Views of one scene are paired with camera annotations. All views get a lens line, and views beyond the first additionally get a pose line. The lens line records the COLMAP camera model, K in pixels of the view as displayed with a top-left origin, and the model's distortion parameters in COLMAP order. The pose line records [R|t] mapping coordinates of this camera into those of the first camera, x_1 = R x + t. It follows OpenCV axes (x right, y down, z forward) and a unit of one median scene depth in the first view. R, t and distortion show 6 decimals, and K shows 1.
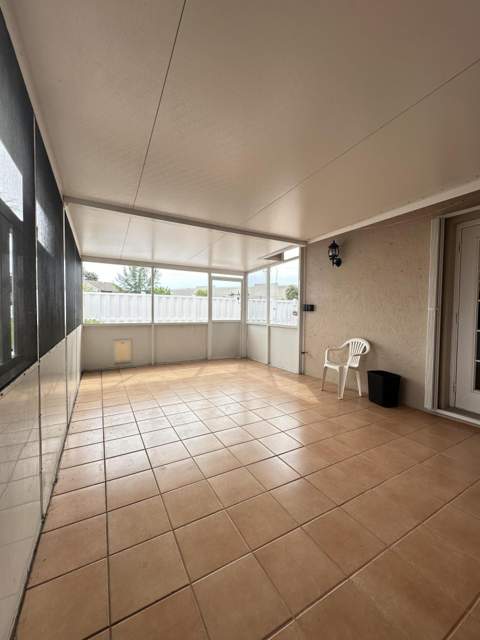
lens RADIAL K [[254.8, 0, 238.8], [0, 254.8, 323.6], [0, 0, 1]] dist [-0.001441, -0.000089]
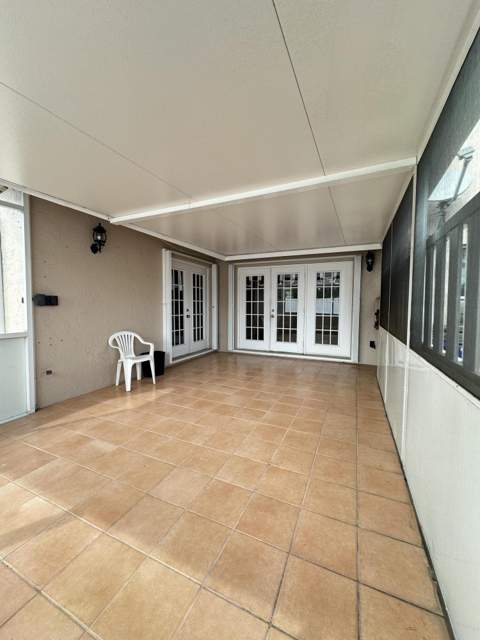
lens RADIAL K [[254.8, 0, 238.0], [0, 254.8, 316.7], [0, 0, 1]] dist [-0.001441, -0.000089]
pose [[-0.593365, -0.051529, 0.803282, -0.582357], [0.015199, 0.997054, 0.075186, -0.067663], [-0.804790, 0.056822, -0.590834, 1.095132]]
